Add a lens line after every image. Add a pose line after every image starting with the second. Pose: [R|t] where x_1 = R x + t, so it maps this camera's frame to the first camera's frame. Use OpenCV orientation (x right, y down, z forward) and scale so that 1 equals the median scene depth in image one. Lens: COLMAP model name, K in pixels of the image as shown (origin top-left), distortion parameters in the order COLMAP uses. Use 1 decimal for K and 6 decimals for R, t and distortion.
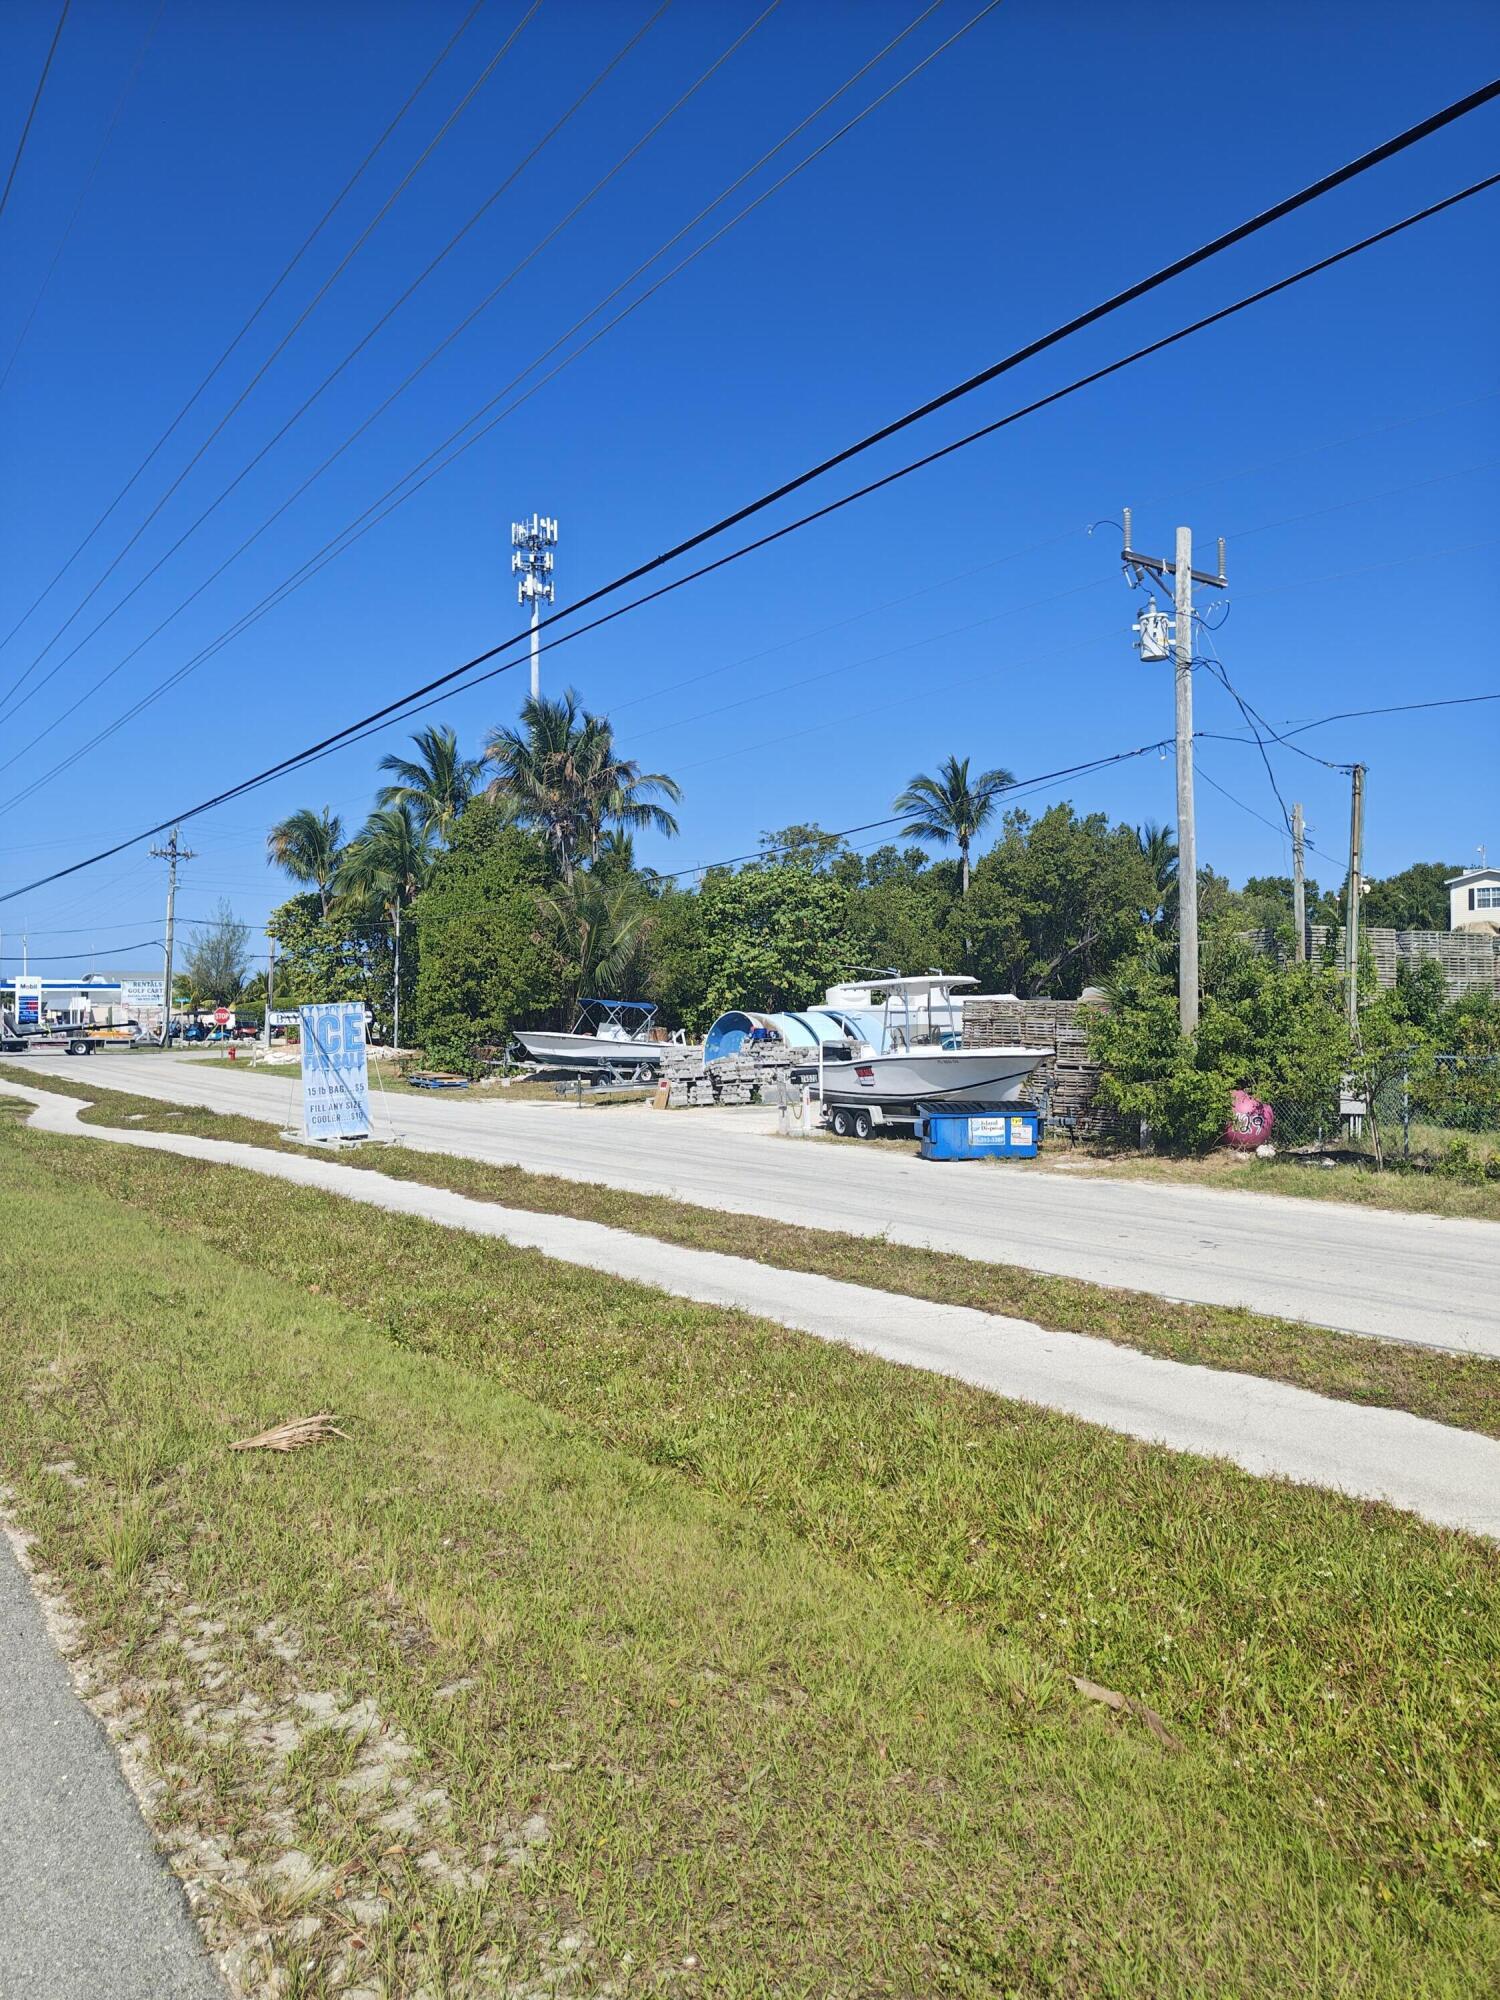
lens RADIAL K [[1487.5, 0, 742.0], [0, 1487.5, 1005.6], [0, 0, 1]] dist [0.040032, -0.037298]
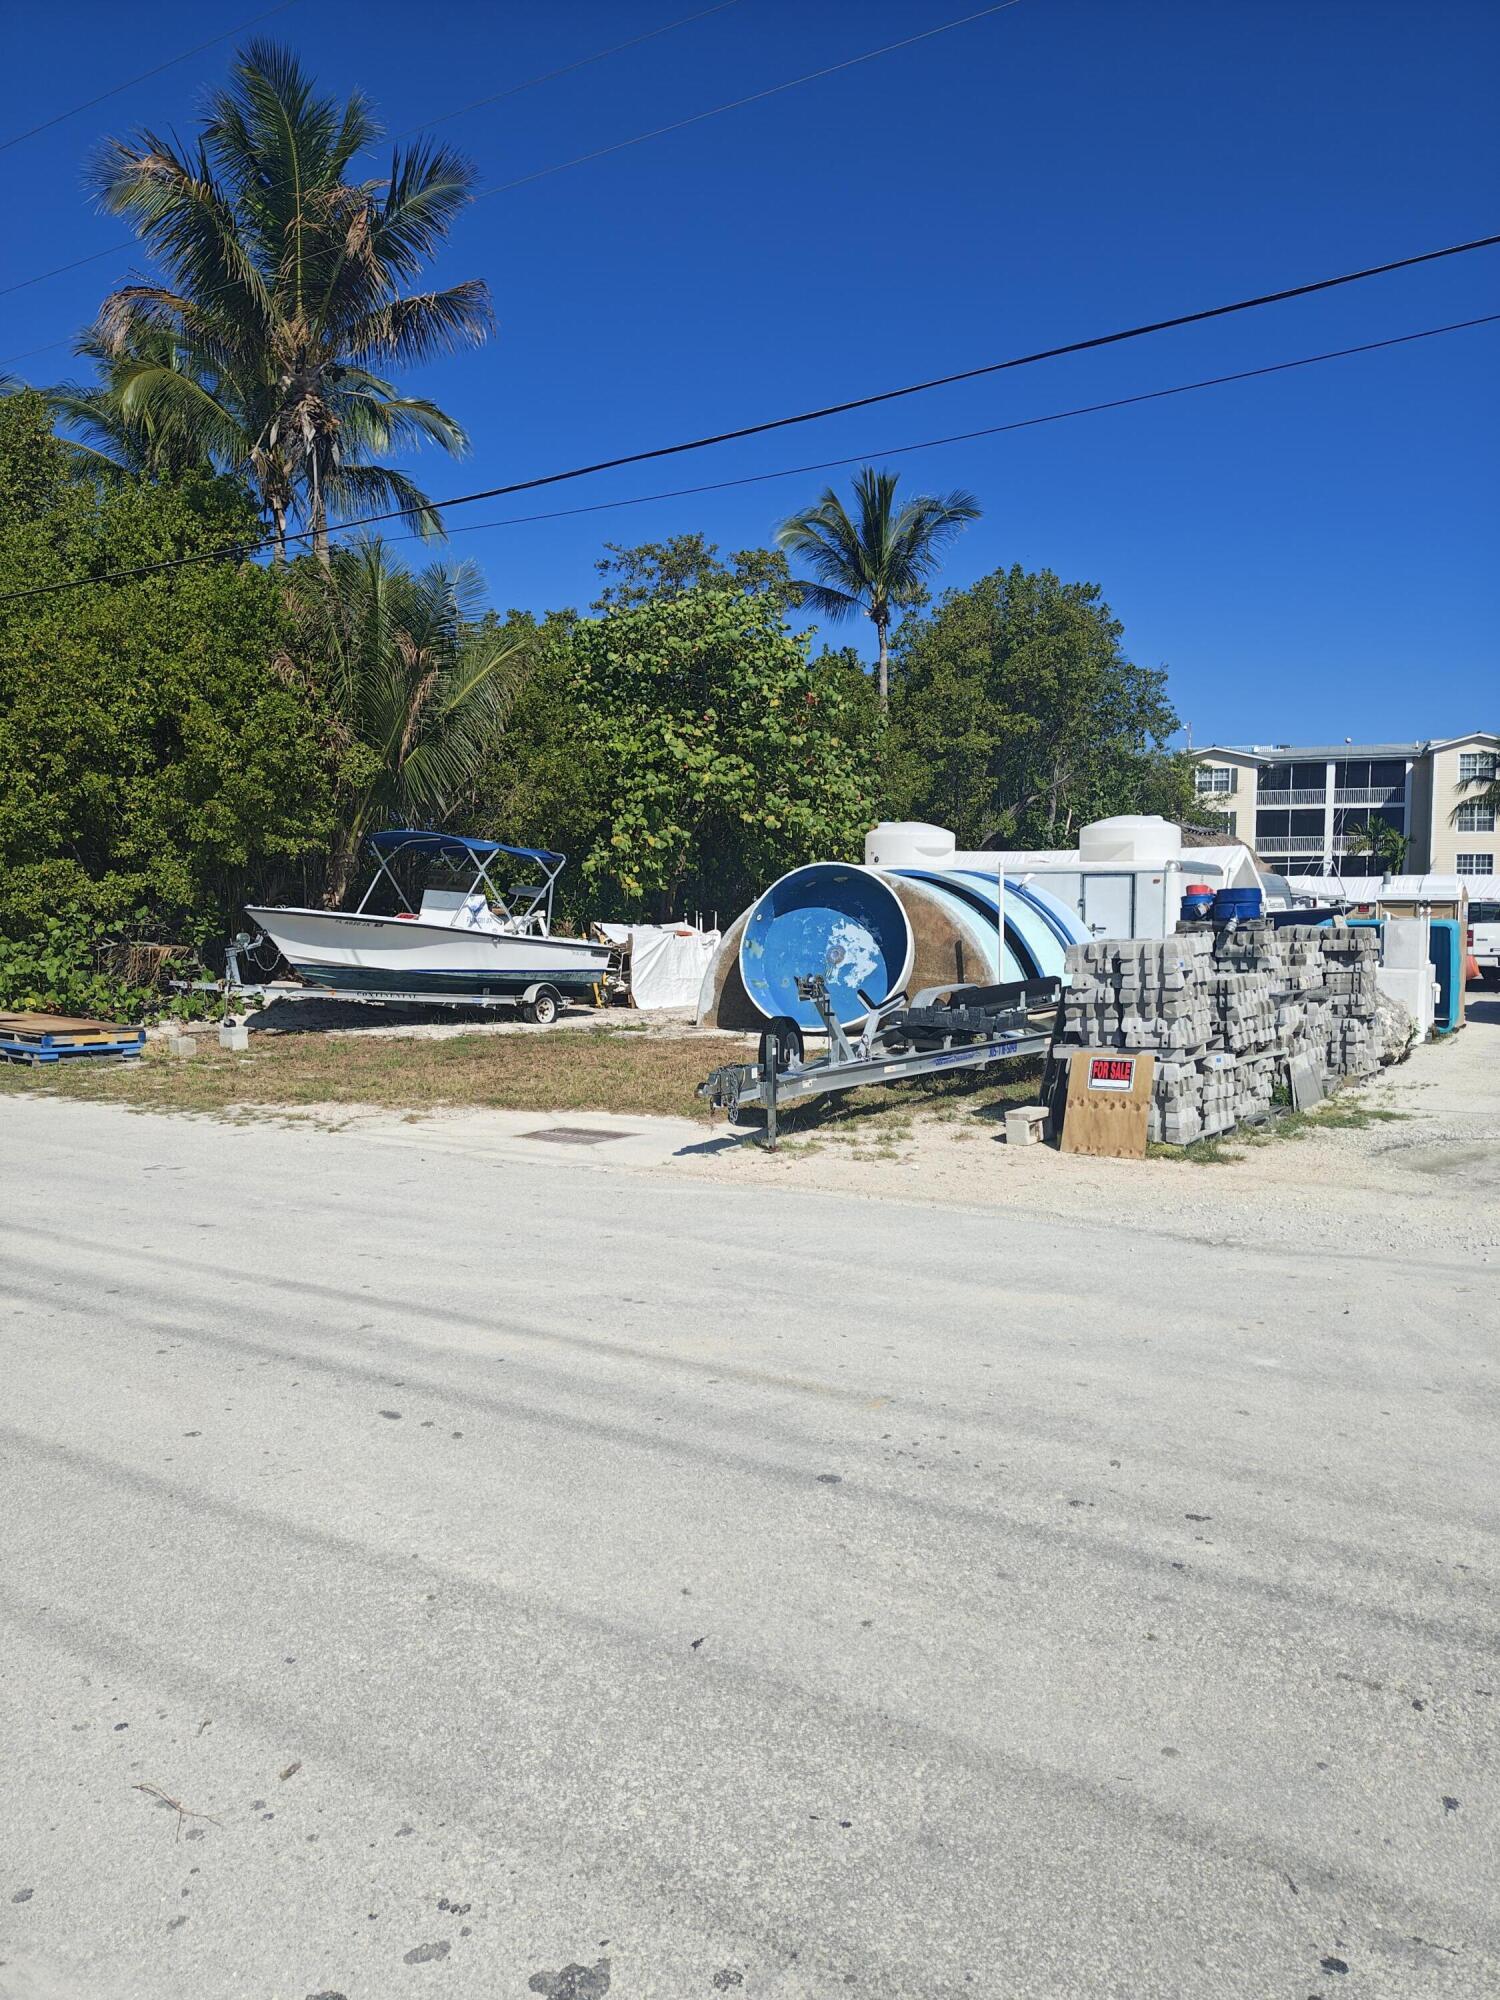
lens RADIAL K [[1487.5, 0, 736.2], [0, 1487.5, 985.2], [0, 0, 1]] dist [0.040032, -0.037298]
pose [[0.924374, -0.007471, 0.381415, -0.176902], [-0.010895, 0.998883, 0.045970, 0.018292], [-0.381333, -0.046649, 0.923260, 0.575324]]
